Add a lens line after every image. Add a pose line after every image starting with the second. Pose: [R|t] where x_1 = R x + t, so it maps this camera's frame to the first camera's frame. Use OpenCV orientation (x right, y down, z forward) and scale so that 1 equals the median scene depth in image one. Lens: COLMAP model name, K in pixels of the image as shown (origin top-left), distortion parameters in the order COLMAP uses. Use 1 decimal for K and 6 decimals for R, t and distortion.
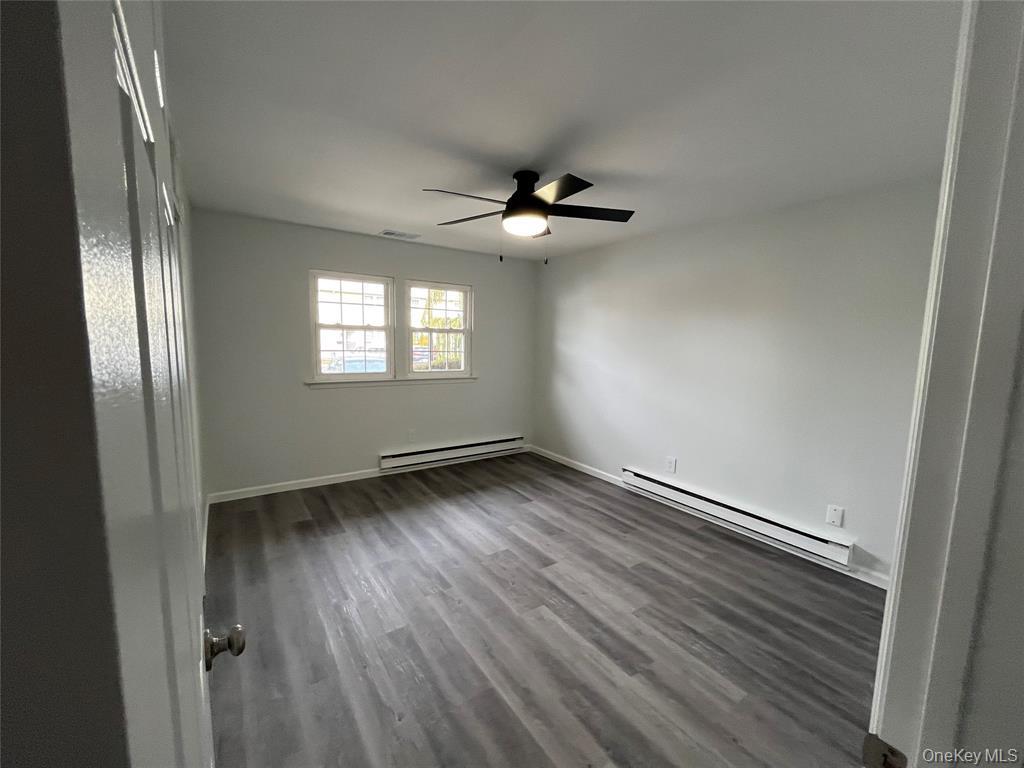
lens RADIAL K [[415.5, 0, 508.0], [0, 415.5, 390.1], [0, 0, 1]] dist [-0.002606, -0.000135]
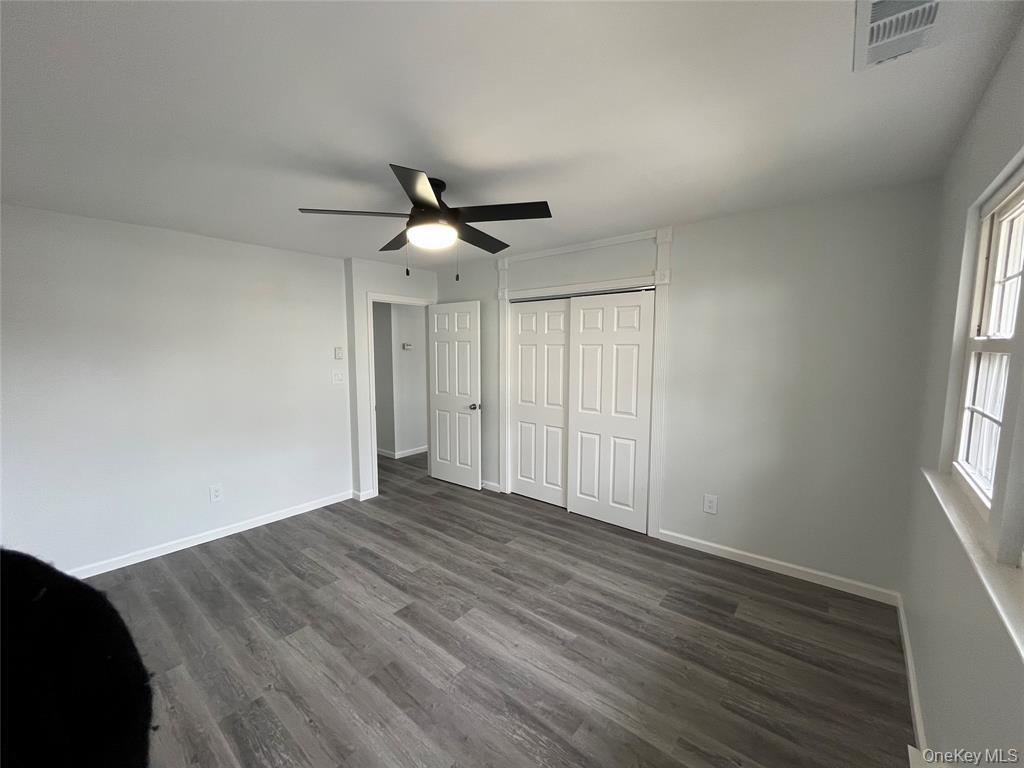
lens RADIAL K [[415.5, 0, 508.0], [0, 415.5, 390.1], [0, 0, 1]] dist [-0.002606, -0.000135]
pose [[-0.963324, 0.010100, -0.268149, 0.123887], [-0.048758, 0.976068, 0.211928, -0.265241], [0.263872, 0.217230, -0.939778, 1.918873]]
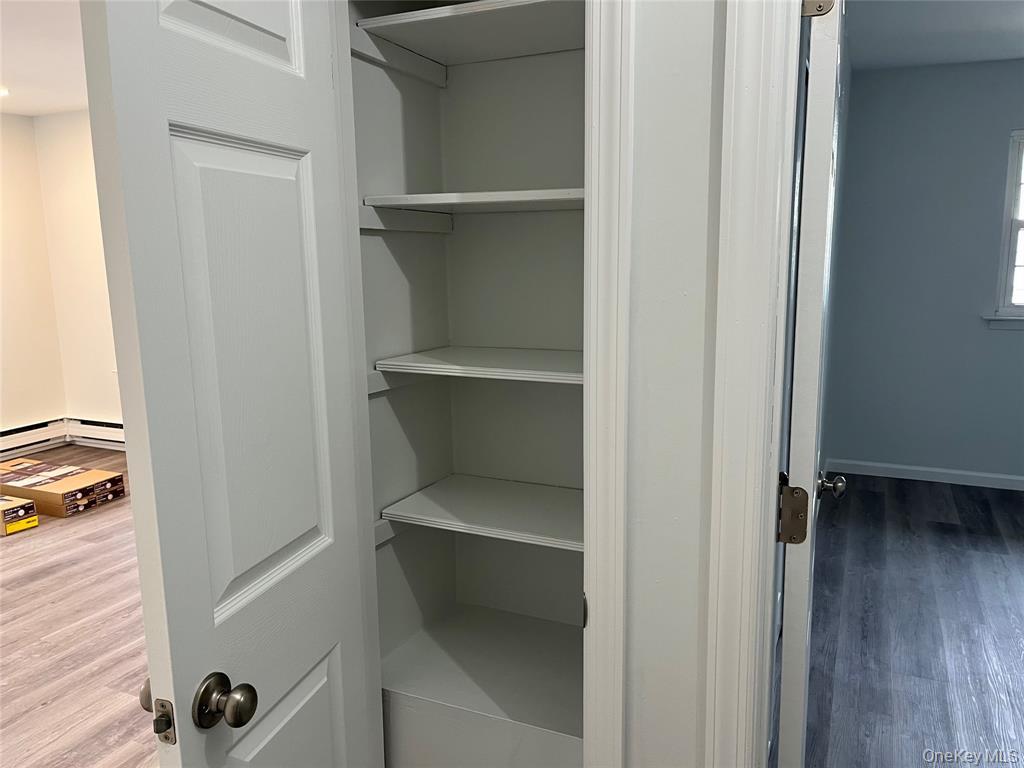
lens RADIAL K [[775.0, 0, 513.1], [0, 775.0, 388.5], [0, 0, 1]] dist [0.081058, -0.107167]
pose [[0.518865, 0.122691, -0.846006, 0.240061], [-0.073417, 0.992386, 0.098892, 0.034394], [0.851698, 0.010800, 0.523922, -0.326430]]
